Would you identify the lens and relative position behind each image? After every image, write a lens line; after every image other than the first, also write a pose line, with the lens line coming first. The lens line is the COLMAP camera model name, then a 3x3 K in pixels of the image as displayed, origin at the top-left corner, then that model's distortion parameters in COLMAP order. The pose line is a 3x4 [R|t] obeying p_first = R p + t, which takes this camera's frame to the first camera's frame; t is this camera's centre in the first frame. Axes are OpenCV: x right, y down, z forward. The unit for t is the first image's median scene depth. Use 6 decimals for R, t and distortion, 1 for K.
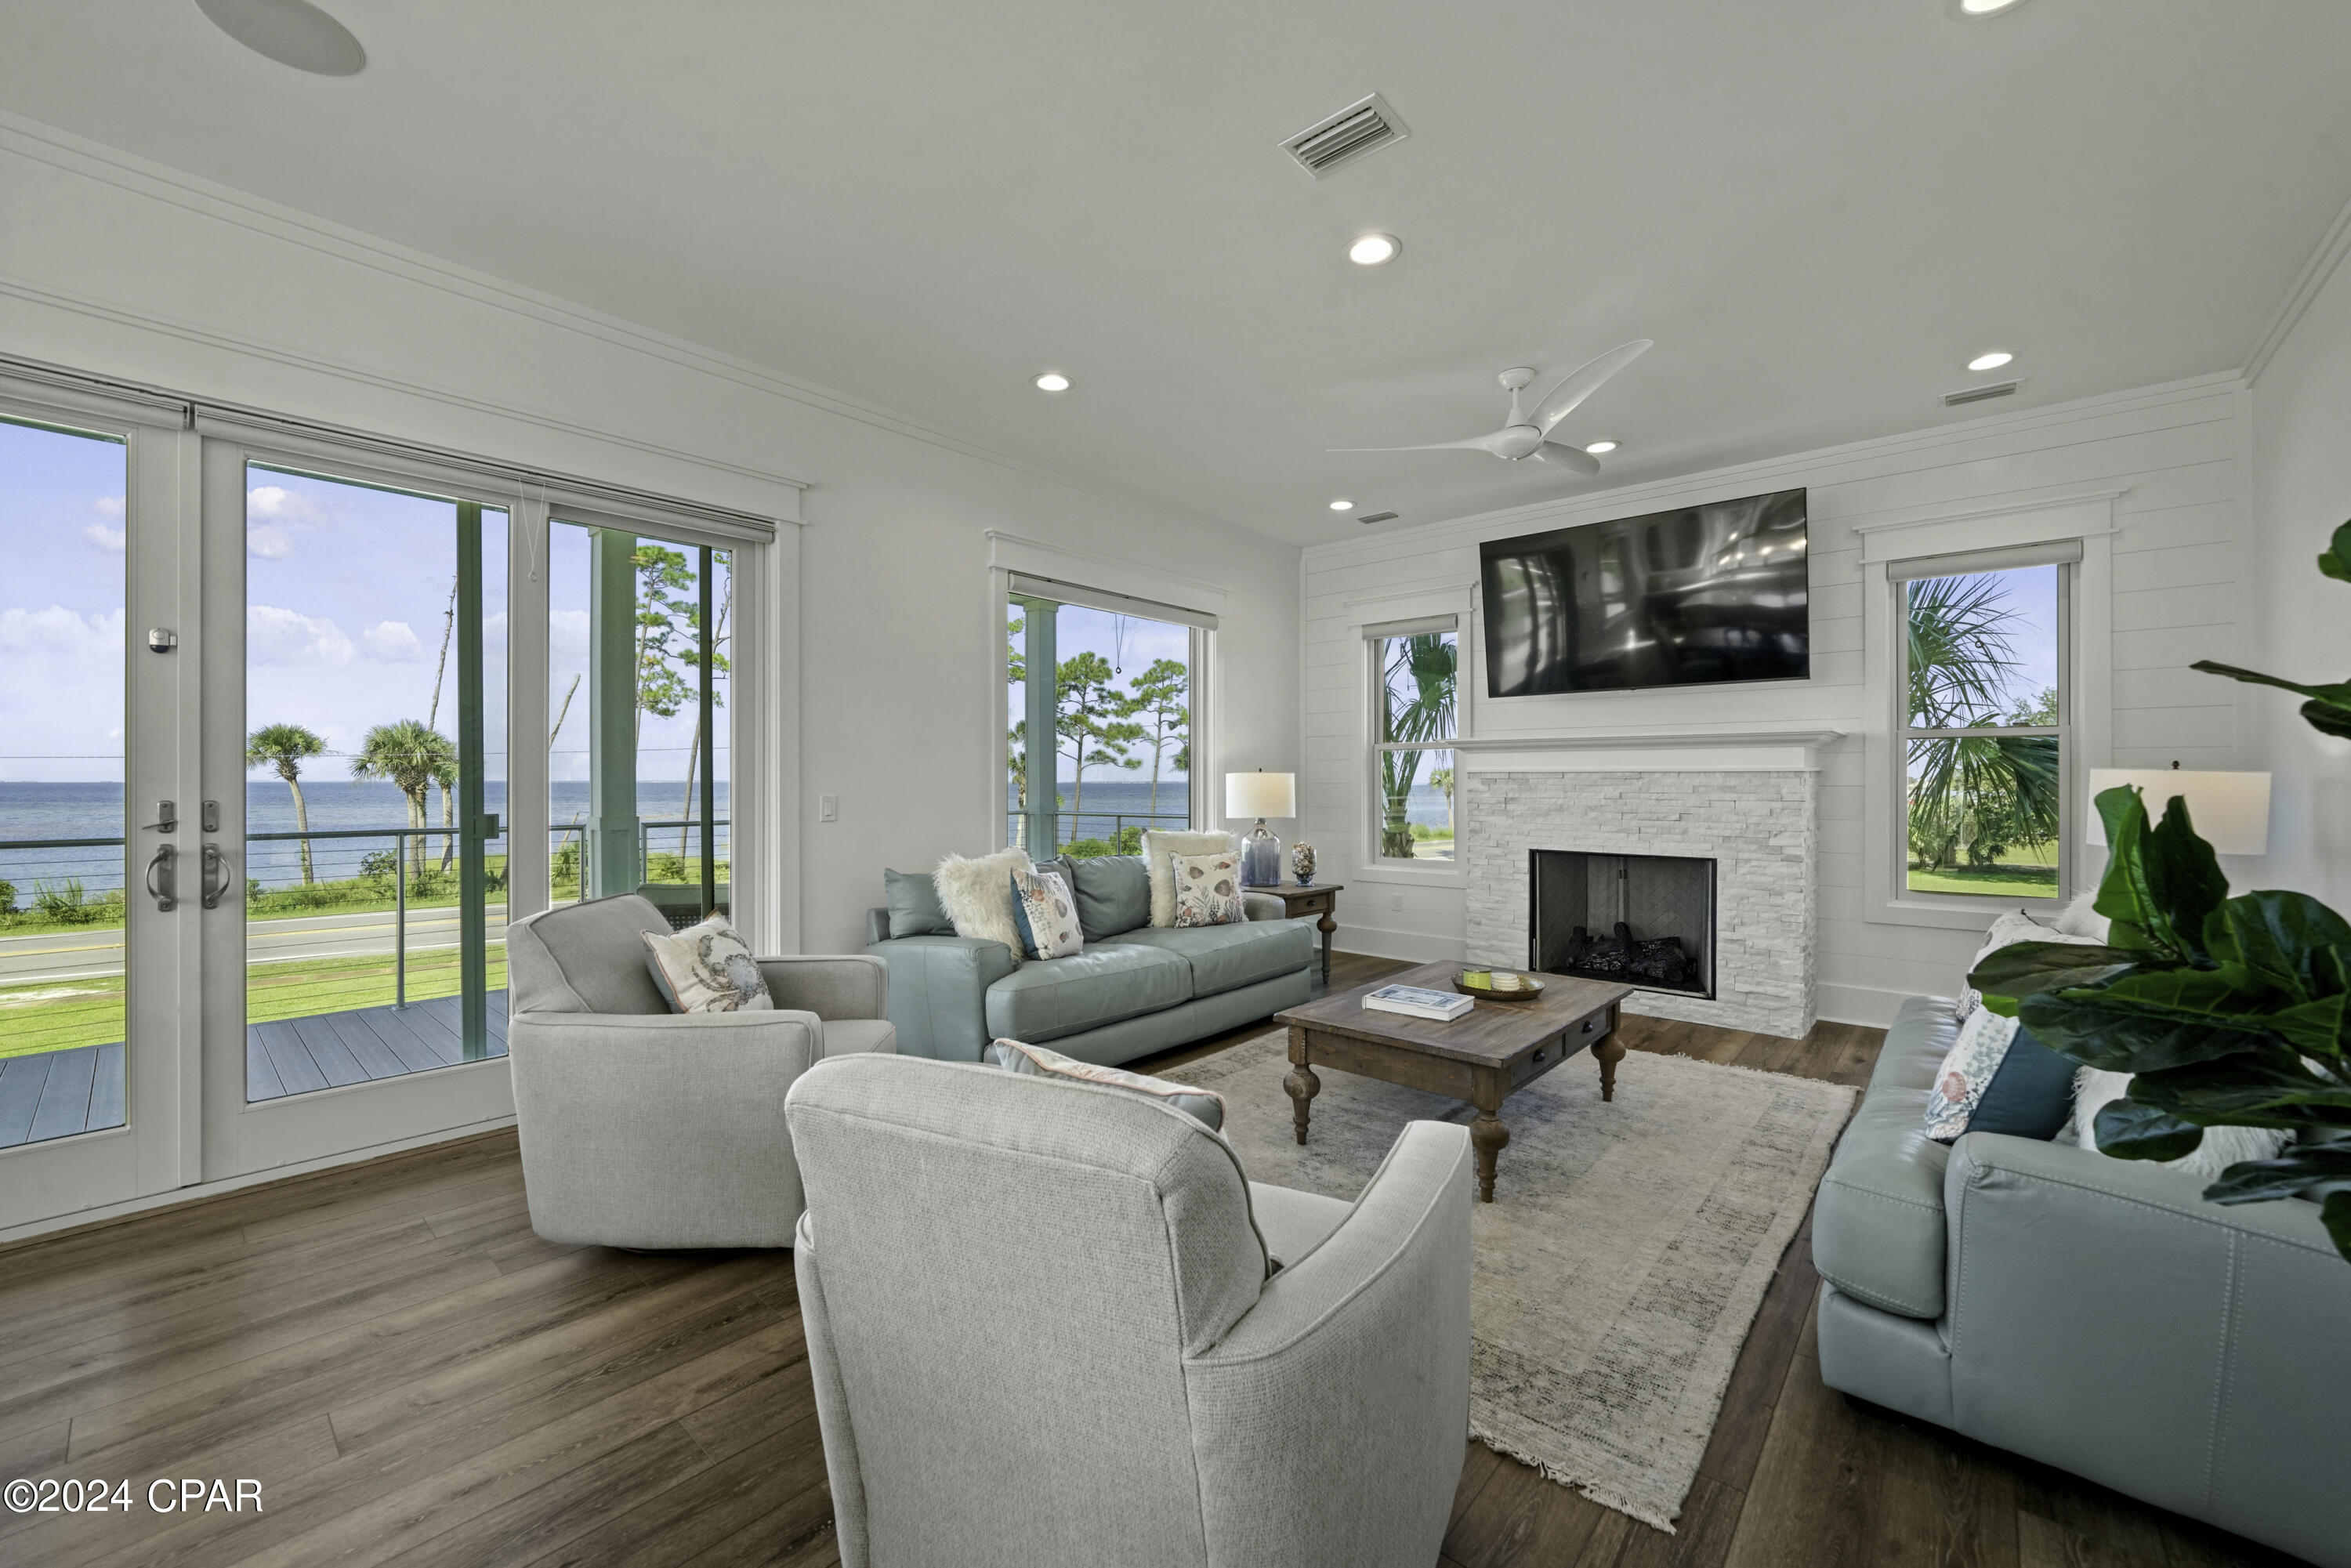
lens RADIAL K [[927.4, 0, 1167.8], [0, 927.4, 783.9], [0, 0, 1]] dist [-0.005782, 0.000397]
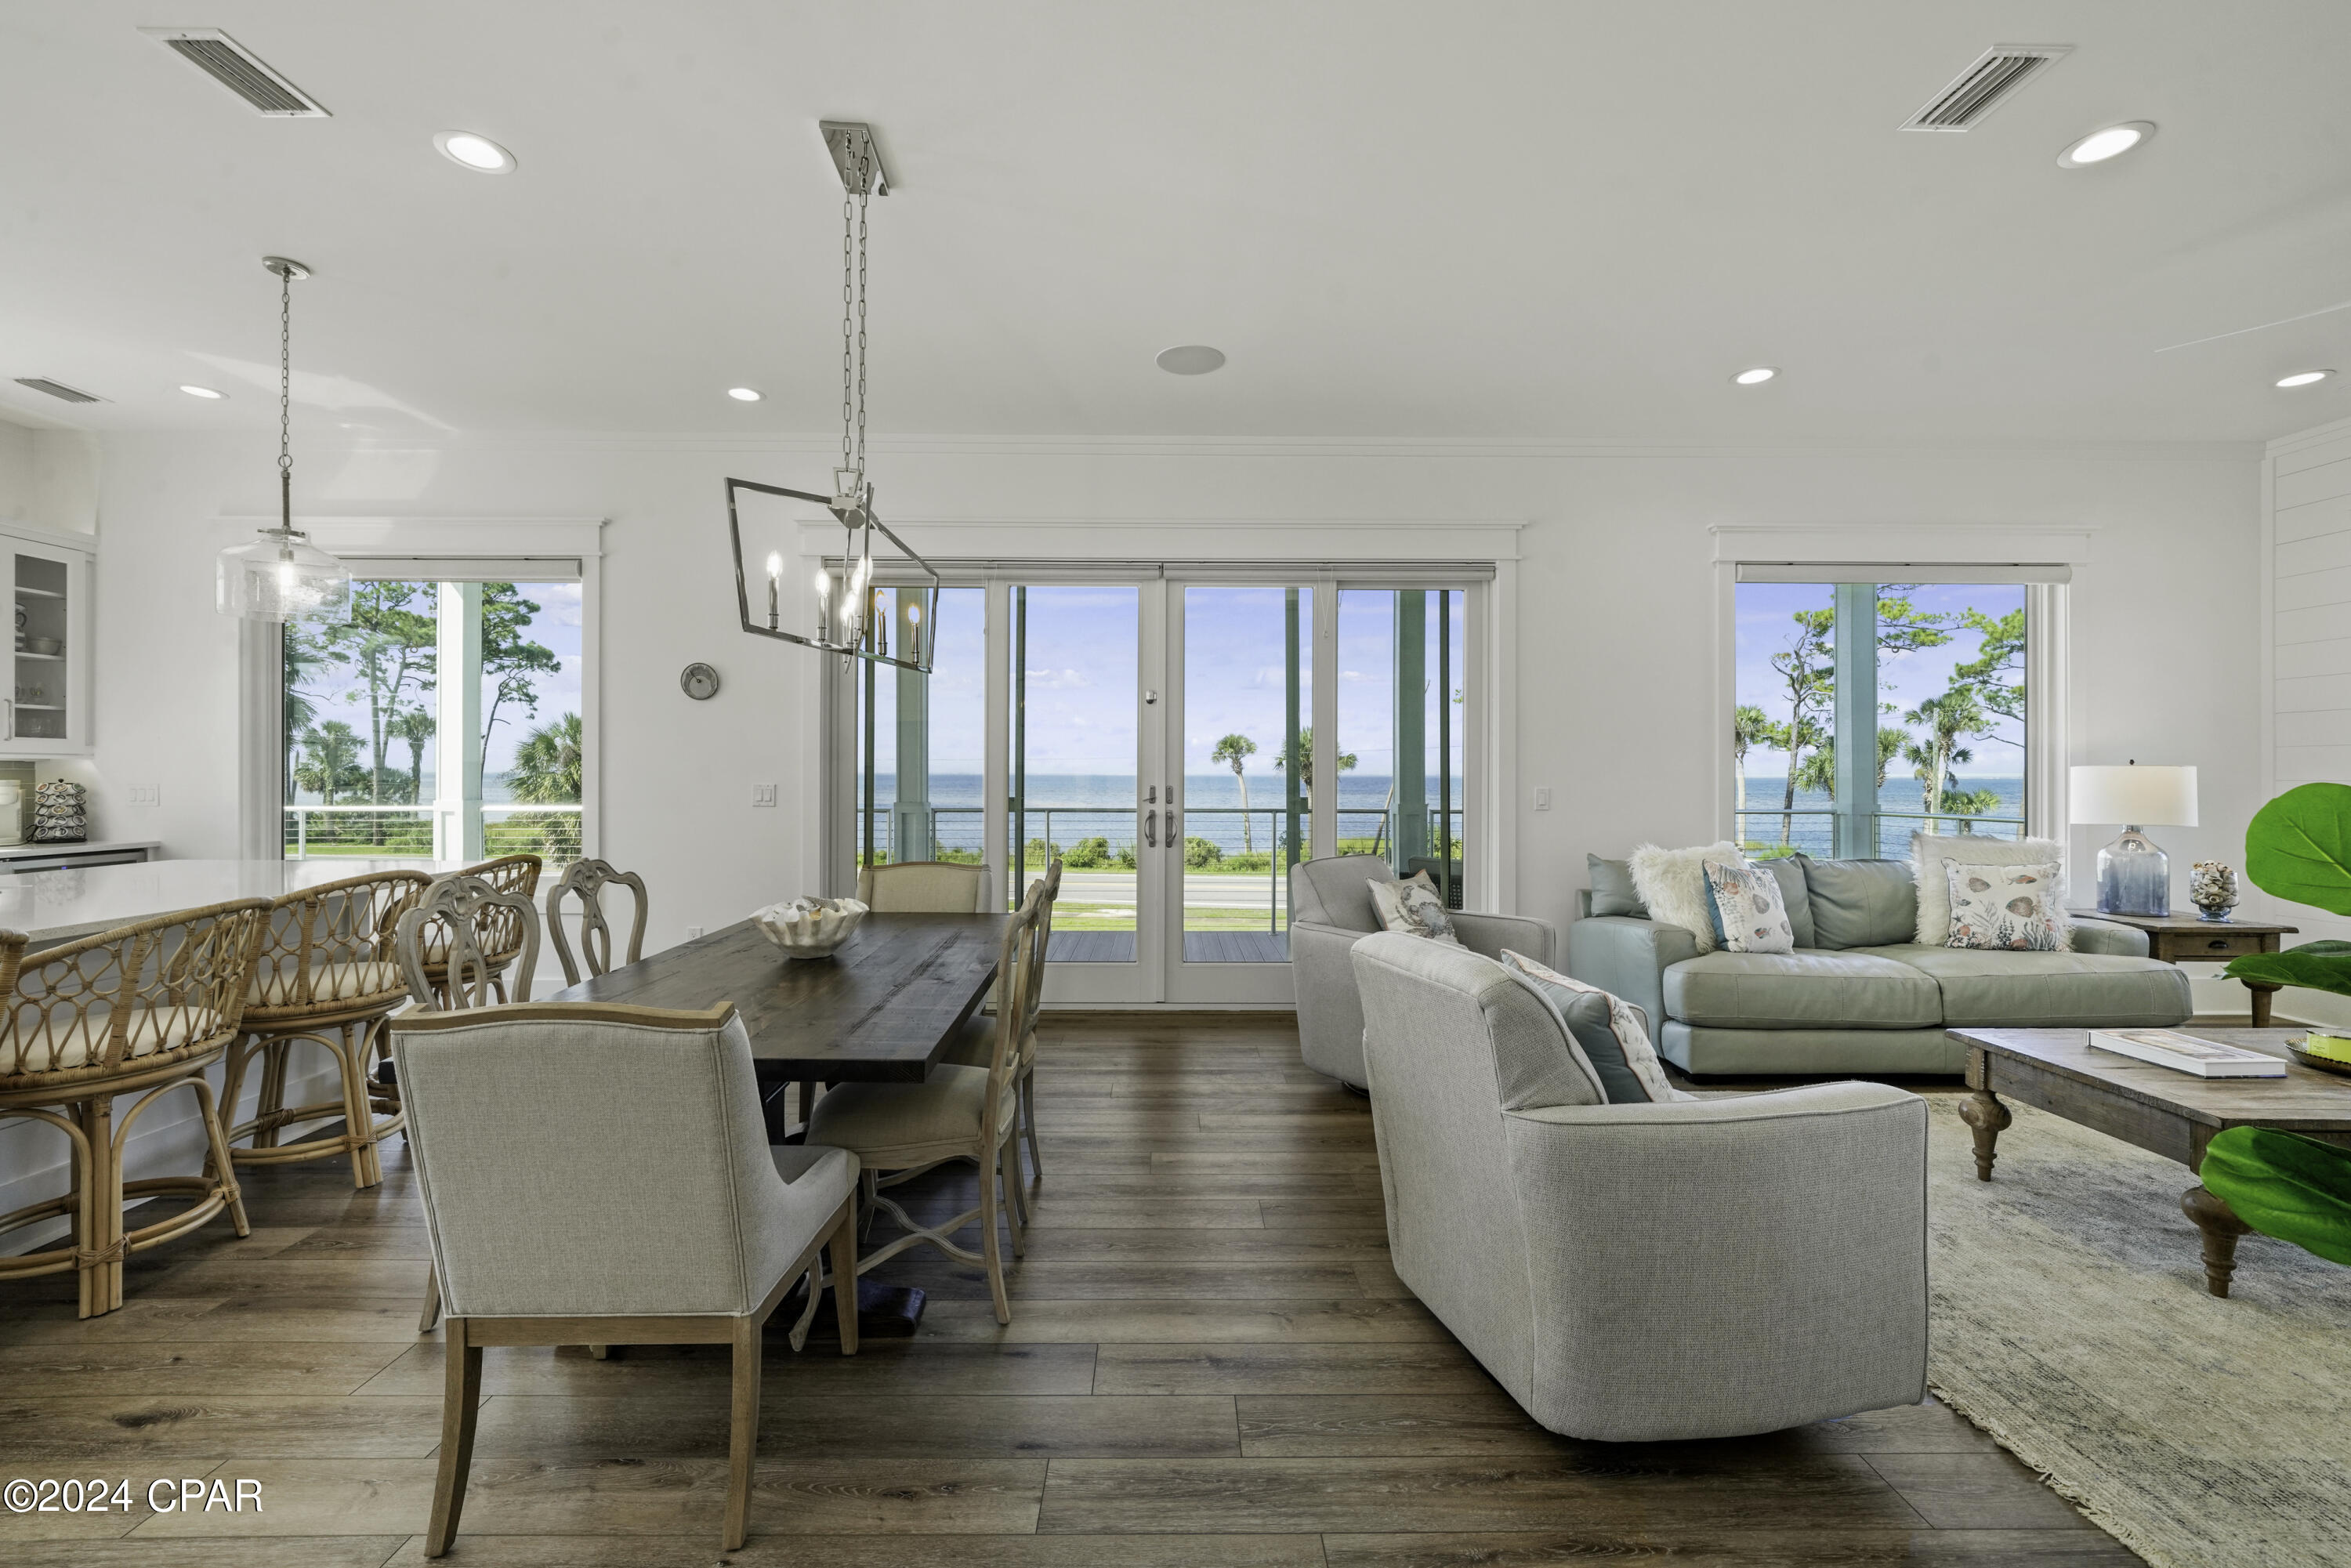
lens RADIAL K [[956.5, 0, 1173.6], [0, 956.5, 779.5], [0, 0, 1]] dist [-0.002984, 0.000510]
pose [[0.675094, 0.005076, -0.737714, 0.205221], [-0.003924, 0.999987, 0.003291, -0.000194], [0.737721, 0.000673, 0.675105, -0.147438]]
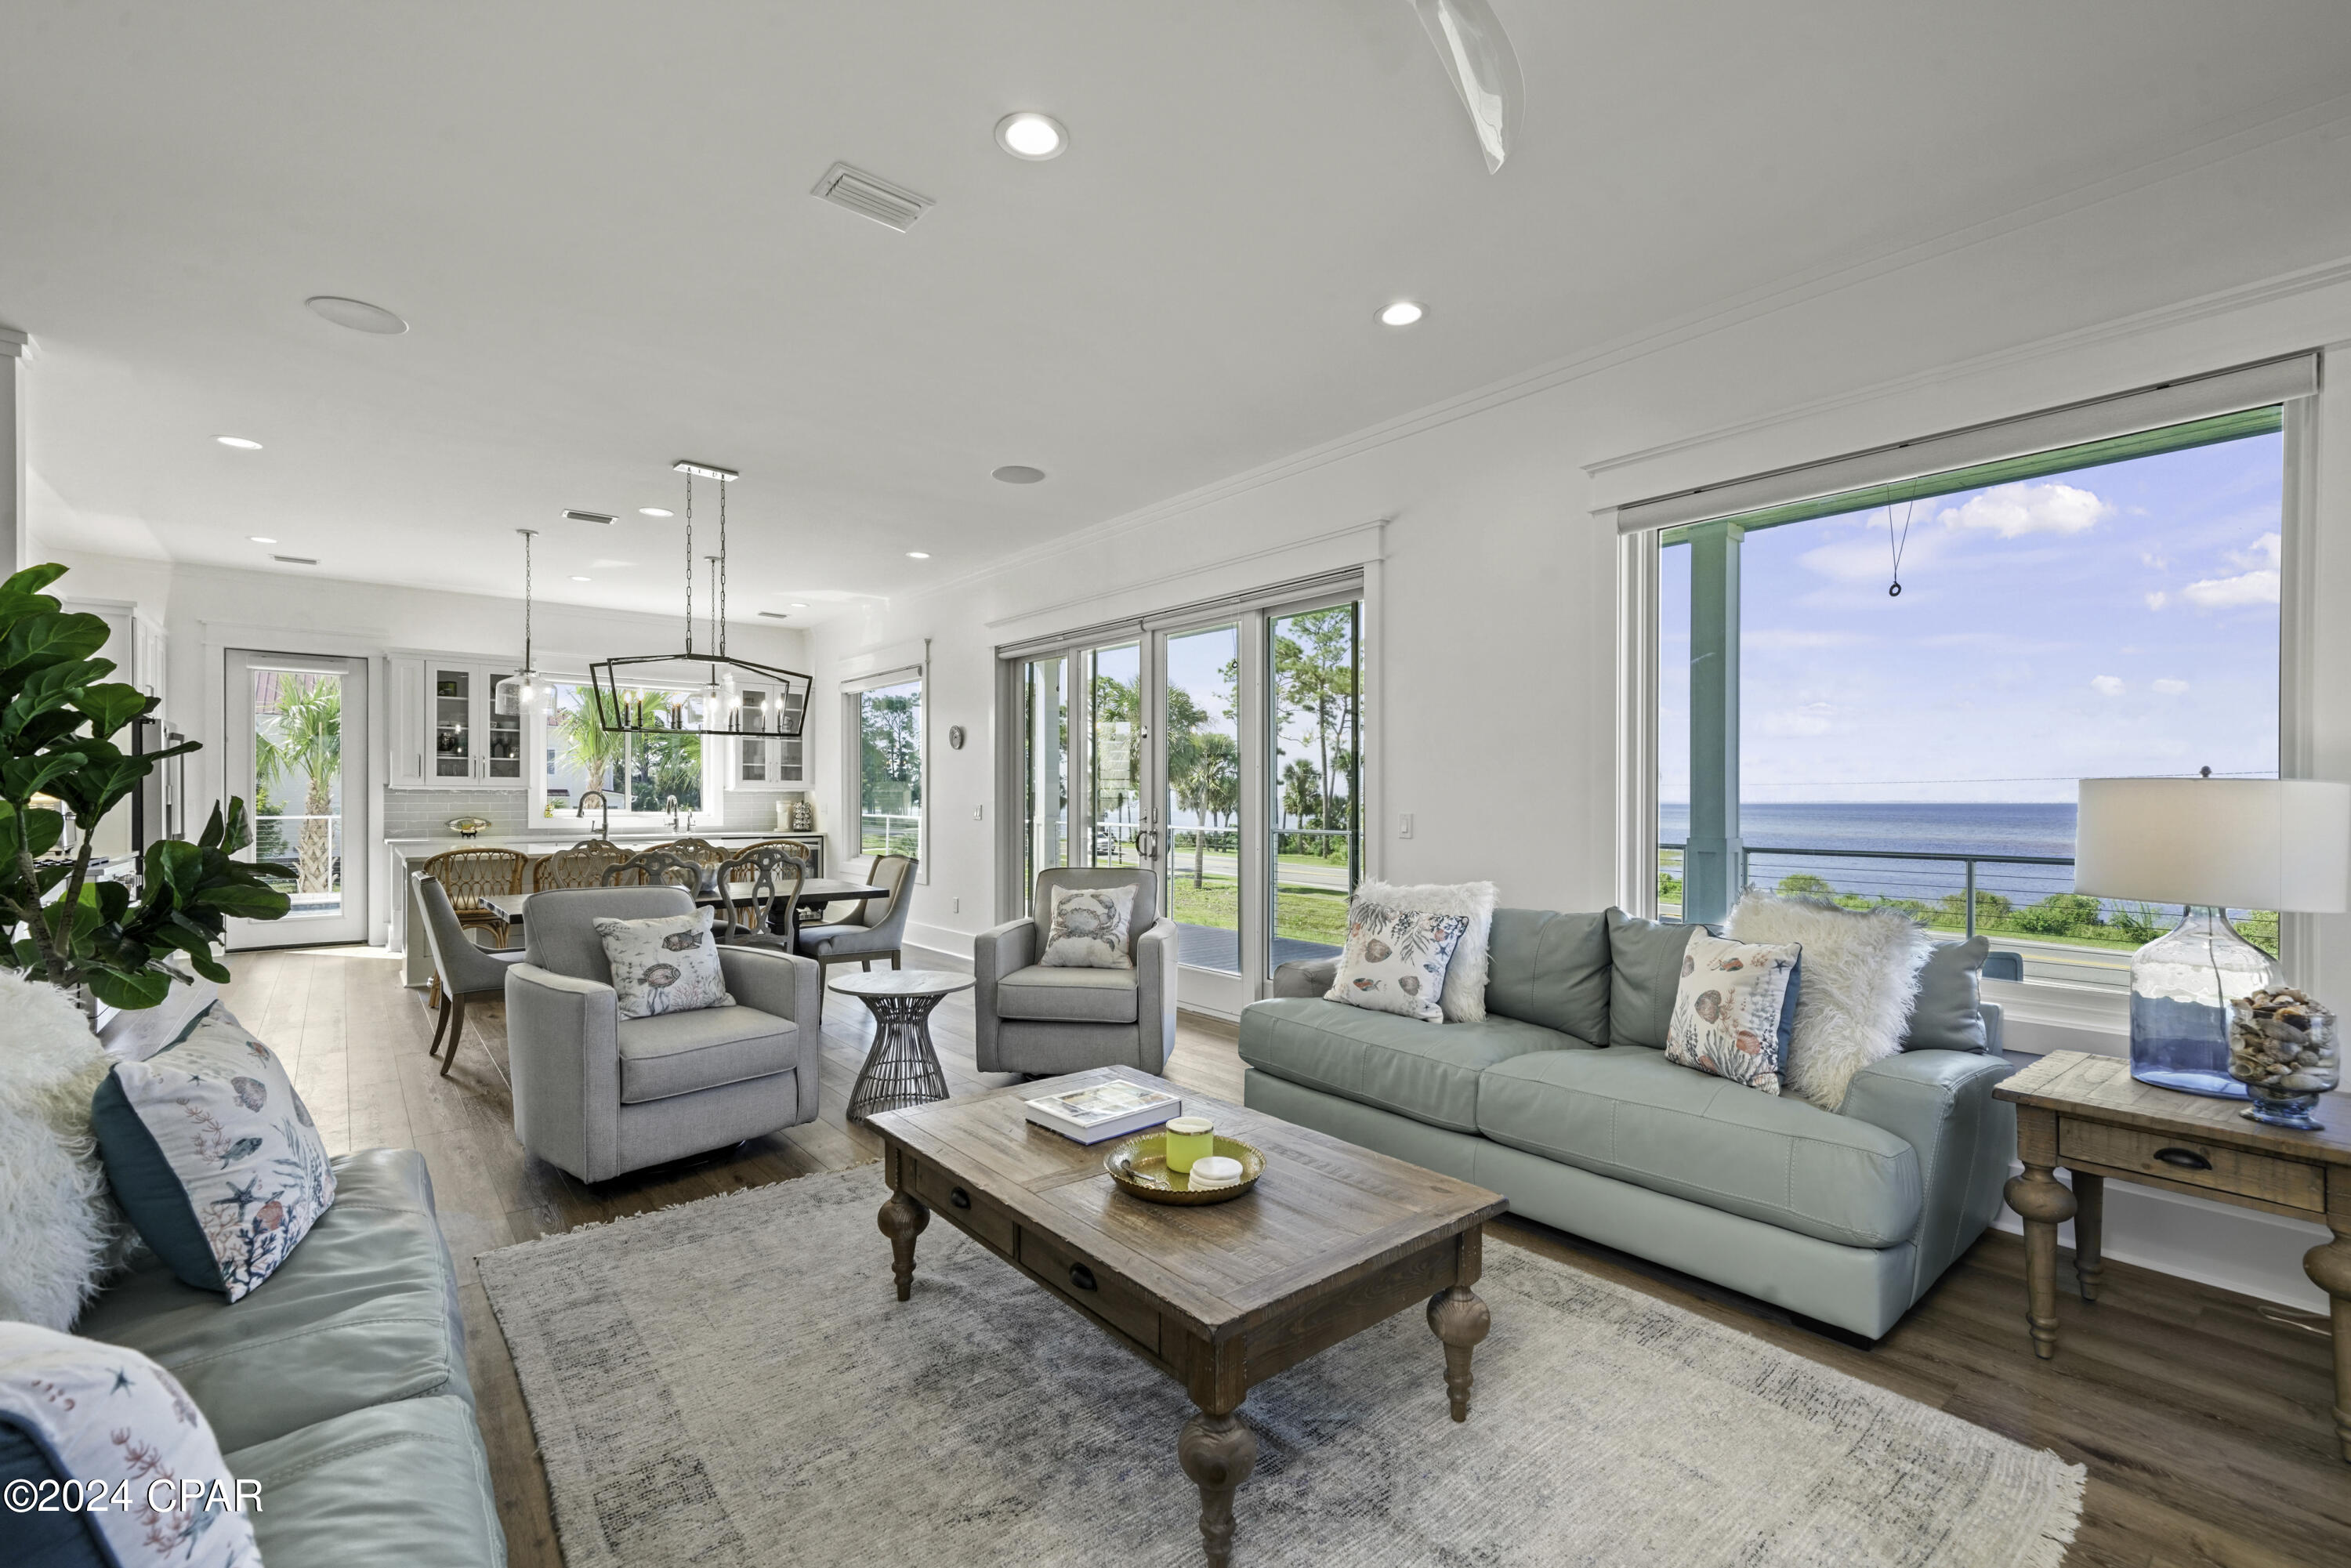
lens RADIAL K [[1026.1, 0, 1177.5], [0, 1026.1, 792.3], [0, 0, 1]] dist [-0.000300, -0.000246]
pose [[-0.154888, -0.007505, -0.987903, 0.785190], [-0.005820, 0.999961, -0.006685, -0.001142], [0.987915, 0.004714, -0.154926, 0.922481]]
